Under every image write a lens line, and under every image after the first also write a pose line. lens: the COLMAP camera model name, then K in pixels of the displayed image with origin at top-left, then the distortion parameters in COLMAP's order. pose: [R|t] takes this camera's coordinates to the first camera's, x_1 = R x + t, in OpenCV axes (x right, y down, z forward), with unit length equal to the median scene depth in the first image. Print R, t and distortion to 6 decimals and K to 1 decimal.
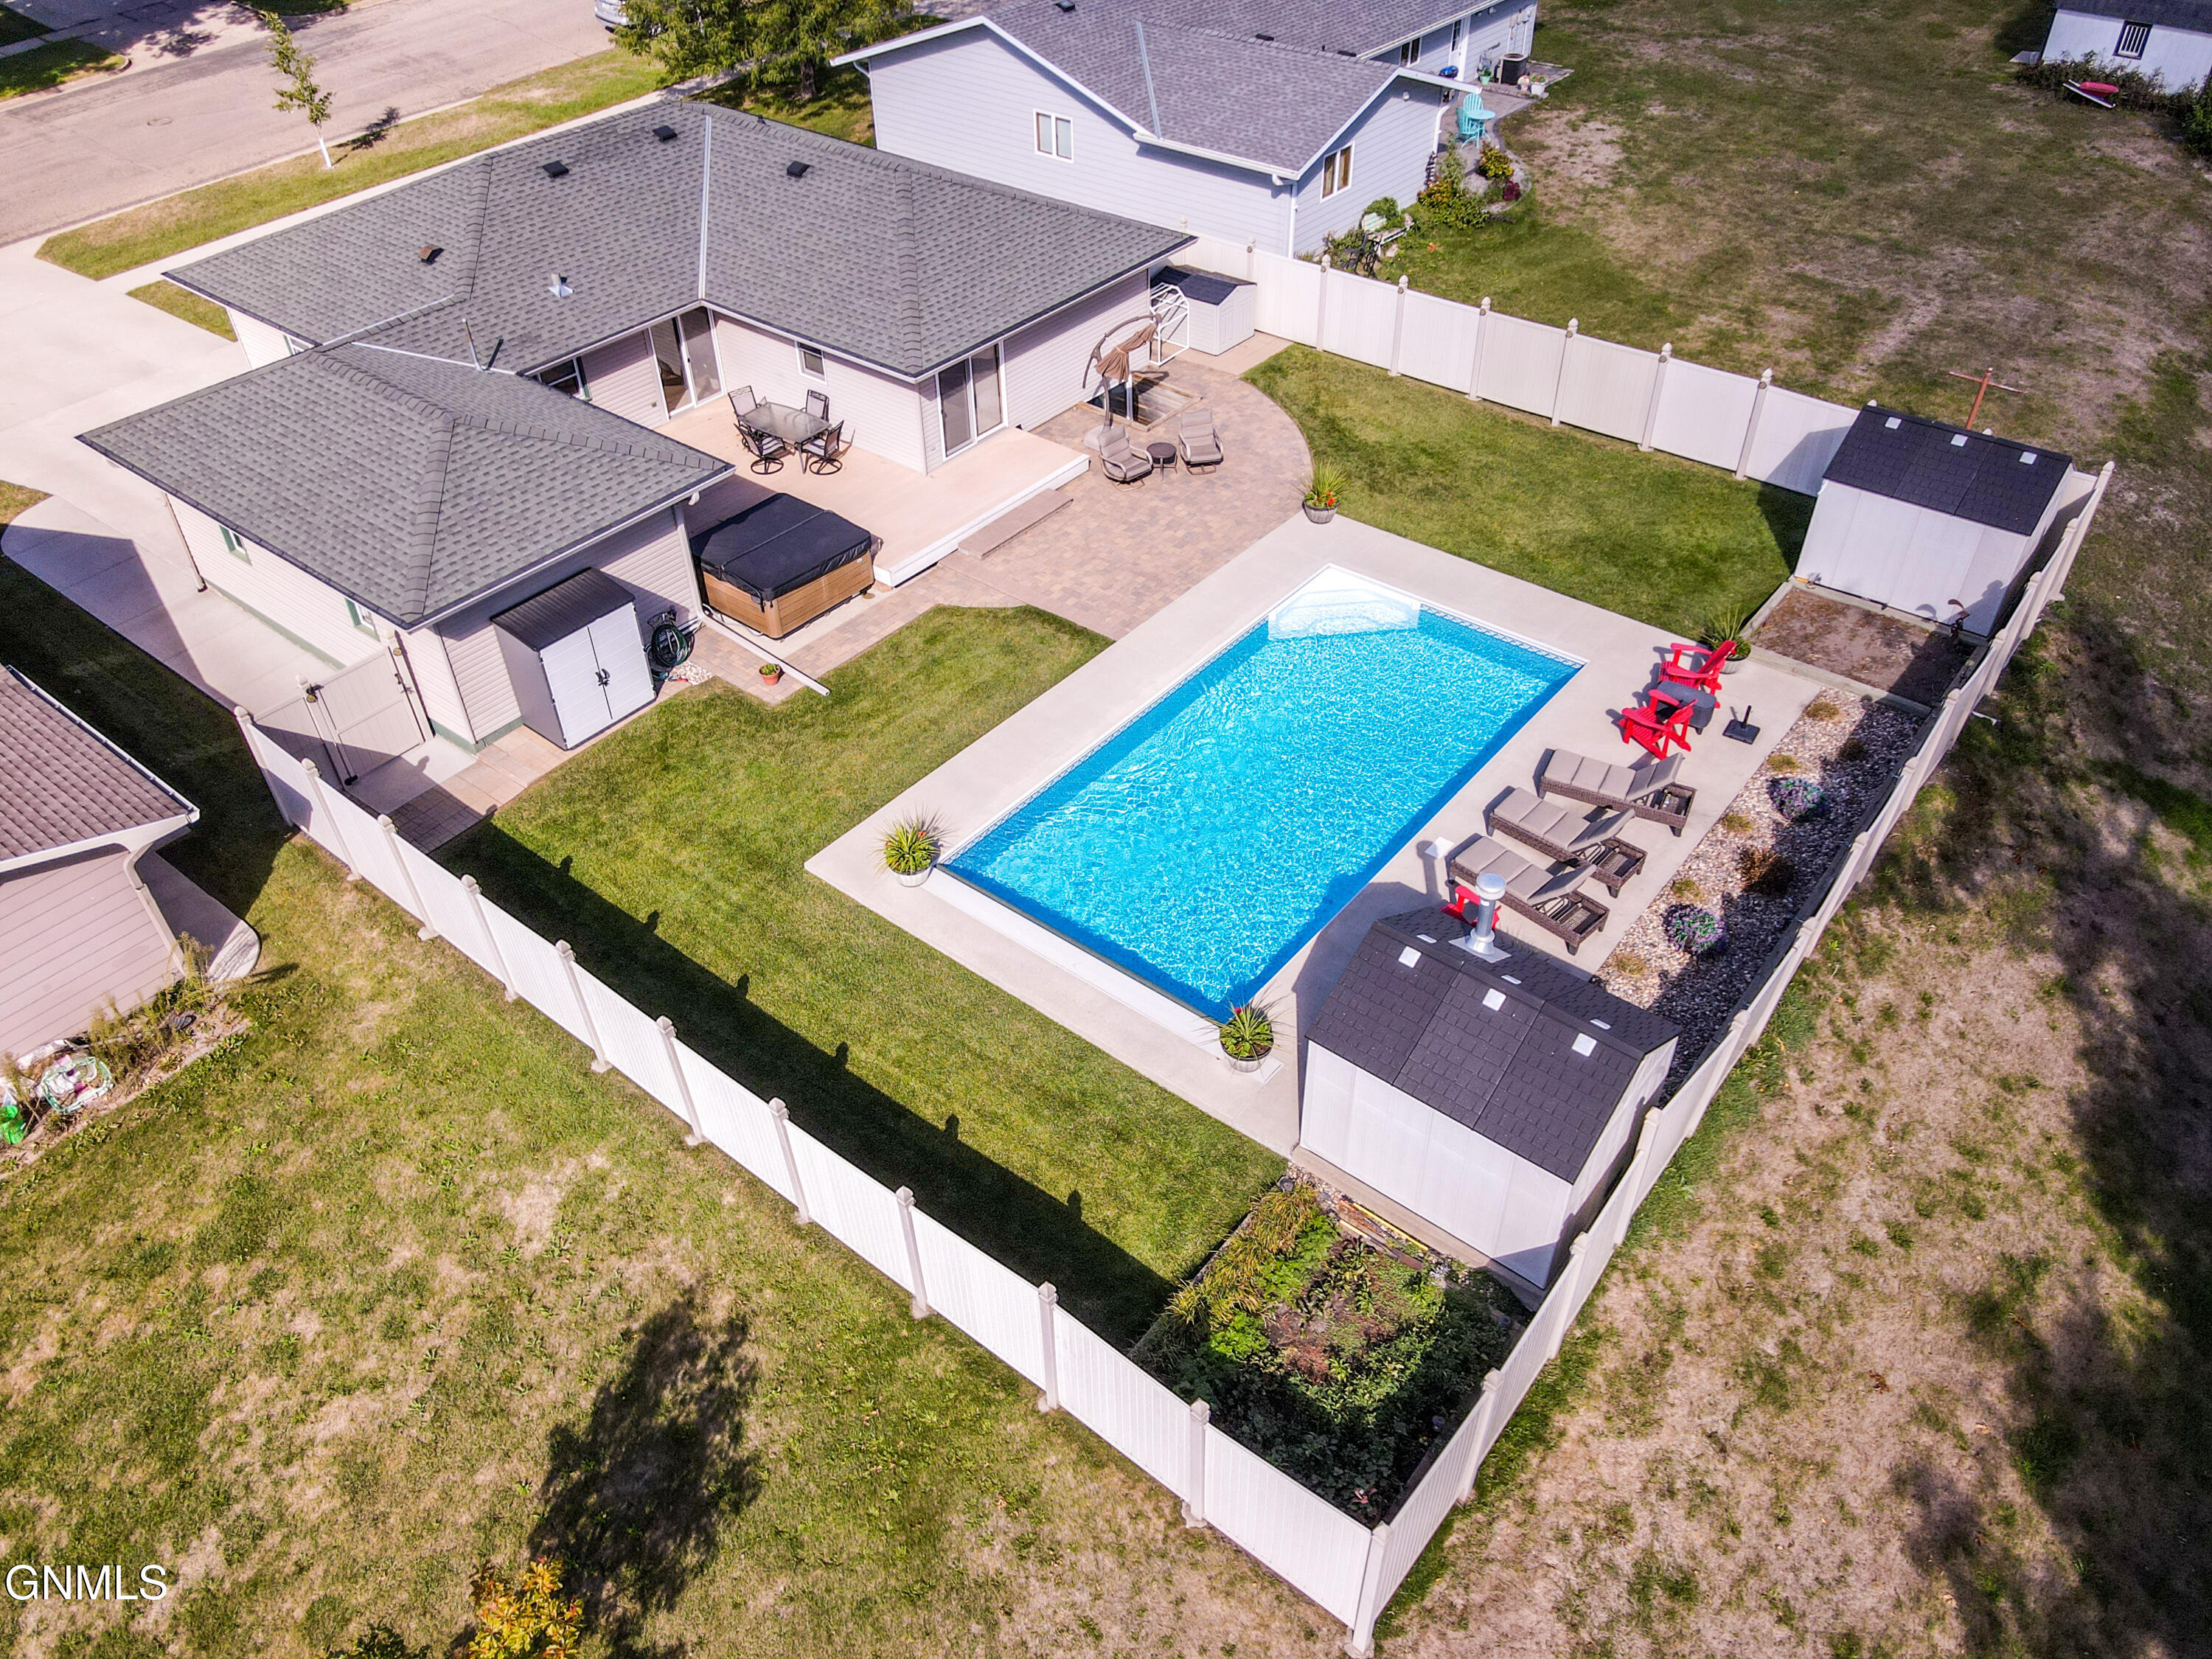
lens RADIAL K [[1609.5, 0, 1103.6], [0, 1609.5, 820.8], [0, 0, 1]] dist [0.023512, -0.001282]
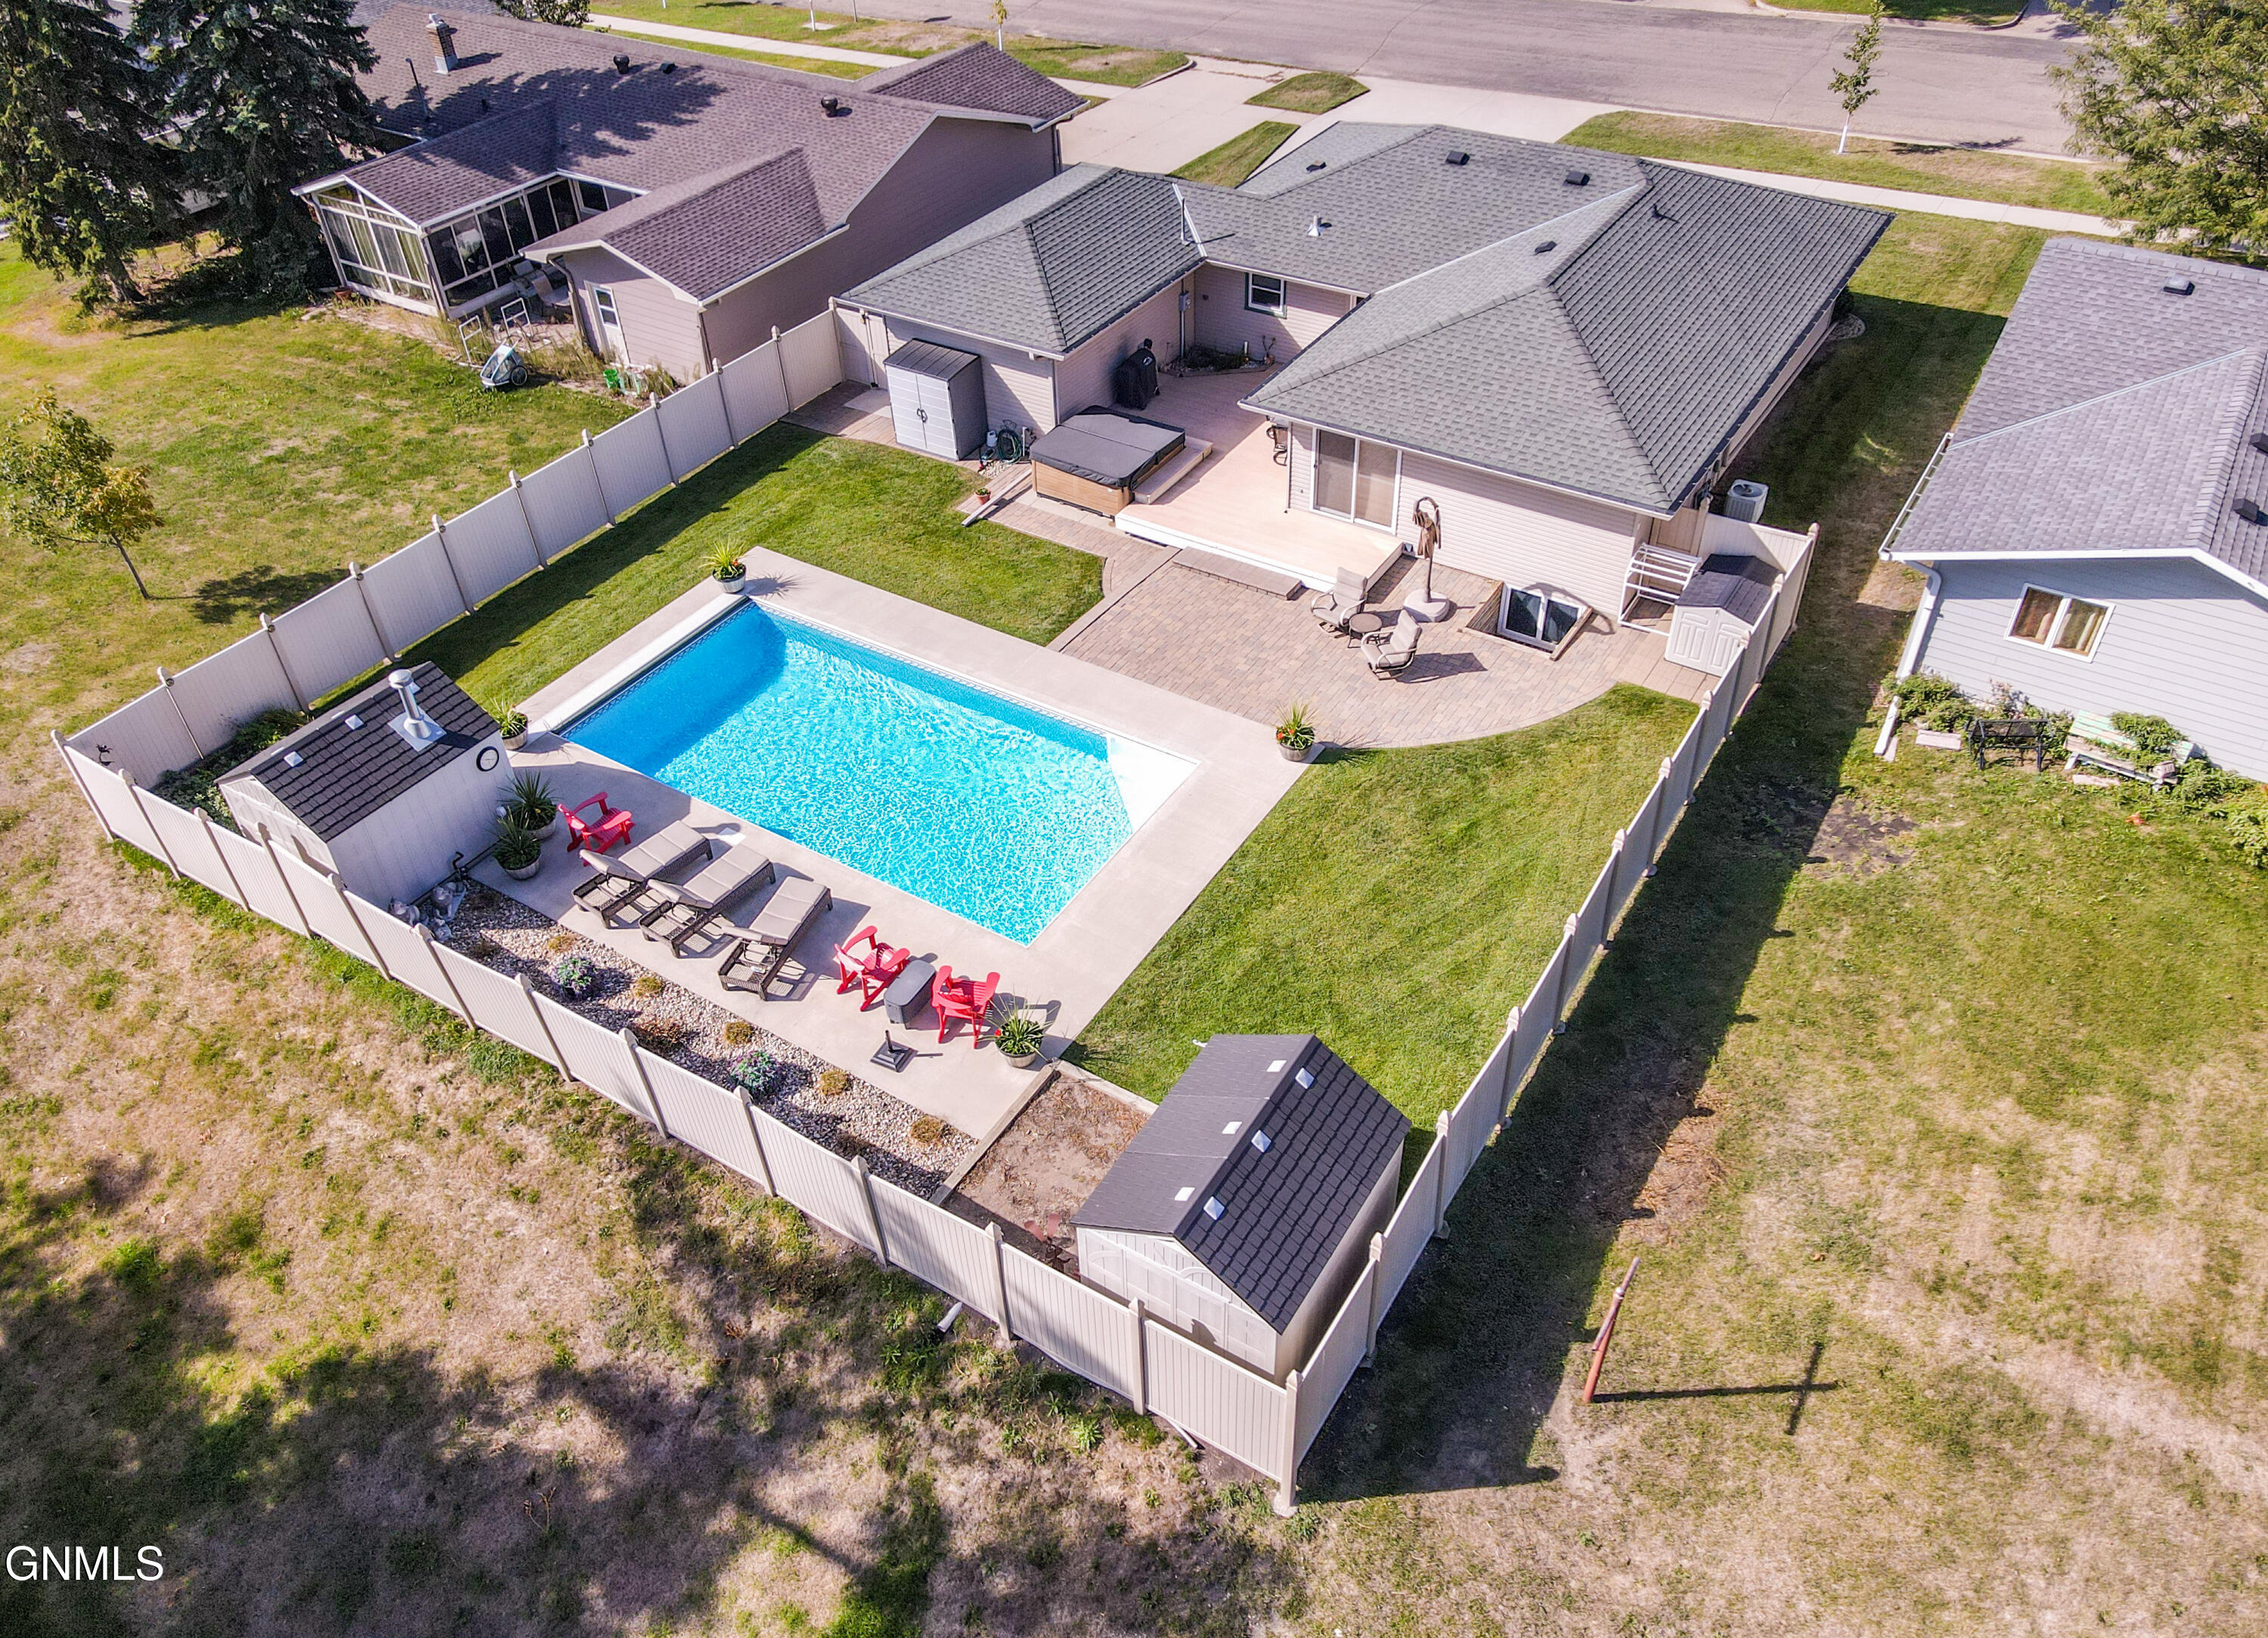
lens RADIAL K [[1659.1, 0, 1132.8], [0, 1659.1, 776.8], [0, 0, 1]] dist [0.020481, 0.008956]
pose [[0.112849, 0.640471, -0.759646, 1.111539], [-0.620705, 0.642438, 0.449443, -0.717103], [0.775880, 0.420797, 0.470042, 0.659333]]
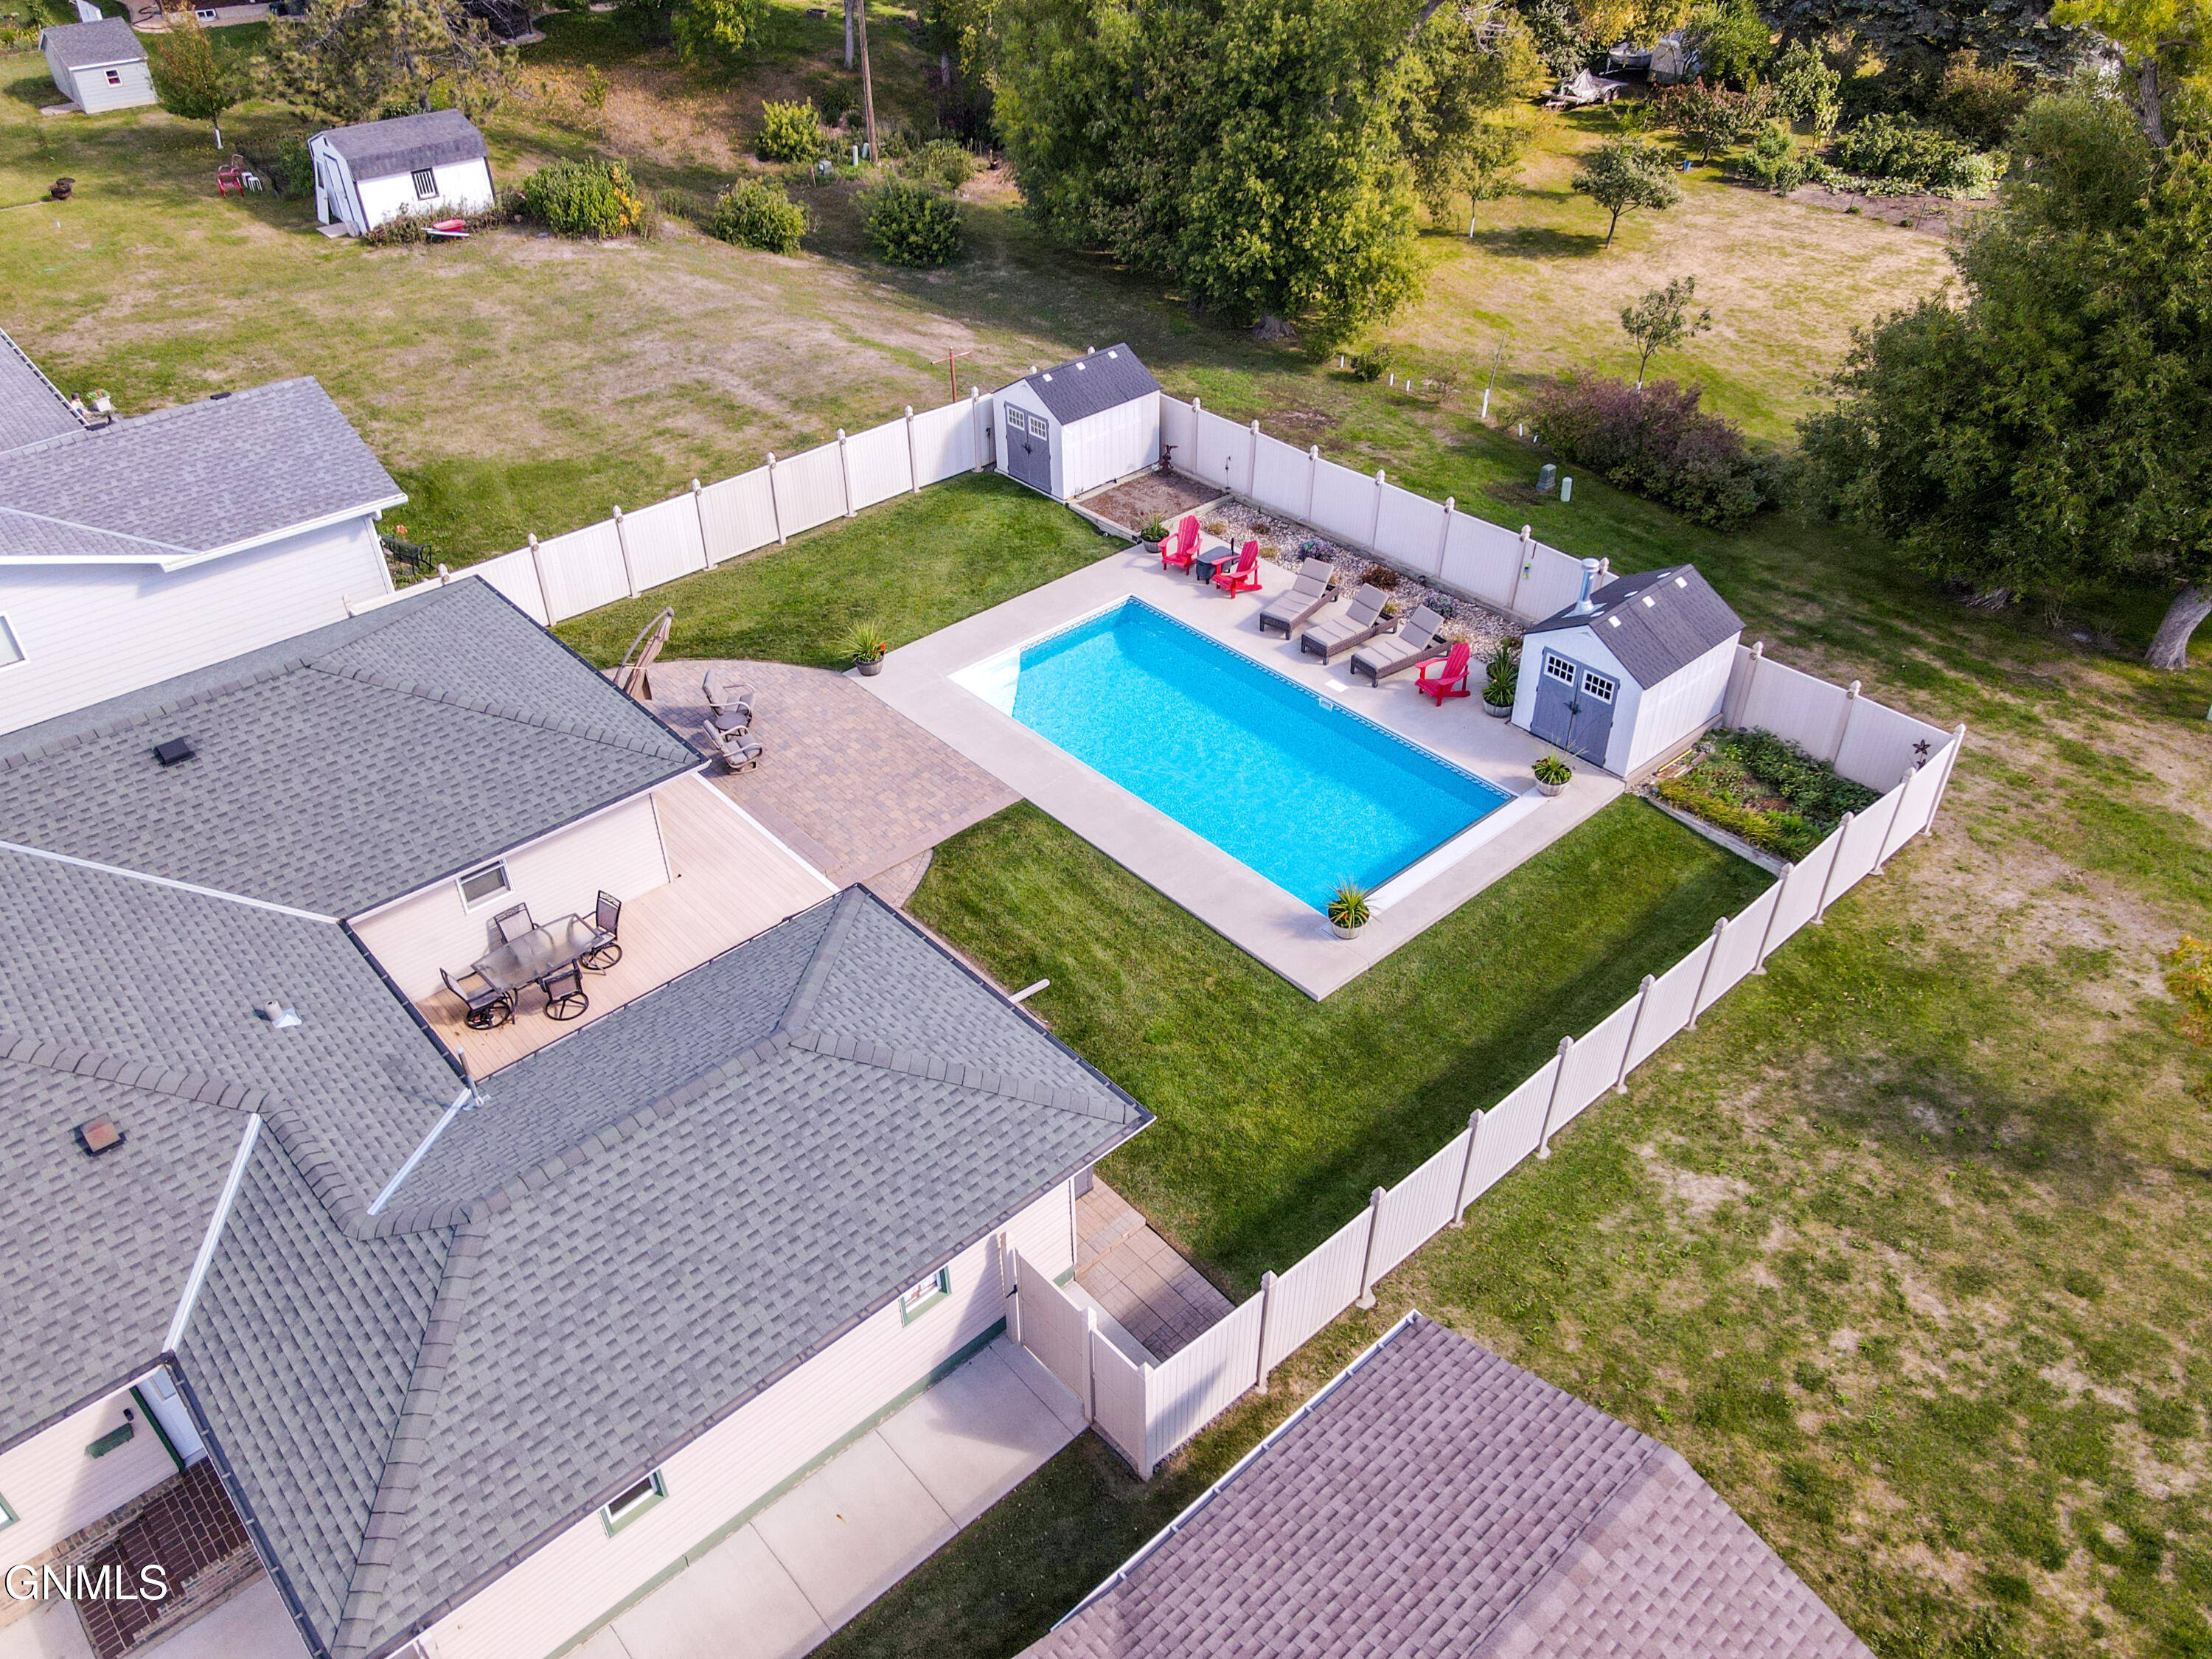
lens RADIAL K [[1609.5, 0, 1100.9], [0, 1609.5, 813.5], [0, 0, 1]] dist [0.023512, -0.001282]
pose [[0.163304, -0.575990, 0.800979, -1.014782], [0.646673, 0.675640, 0.354013, -0.538835], [-0.745081, 0.460160, 0.482812, 0.535499]]
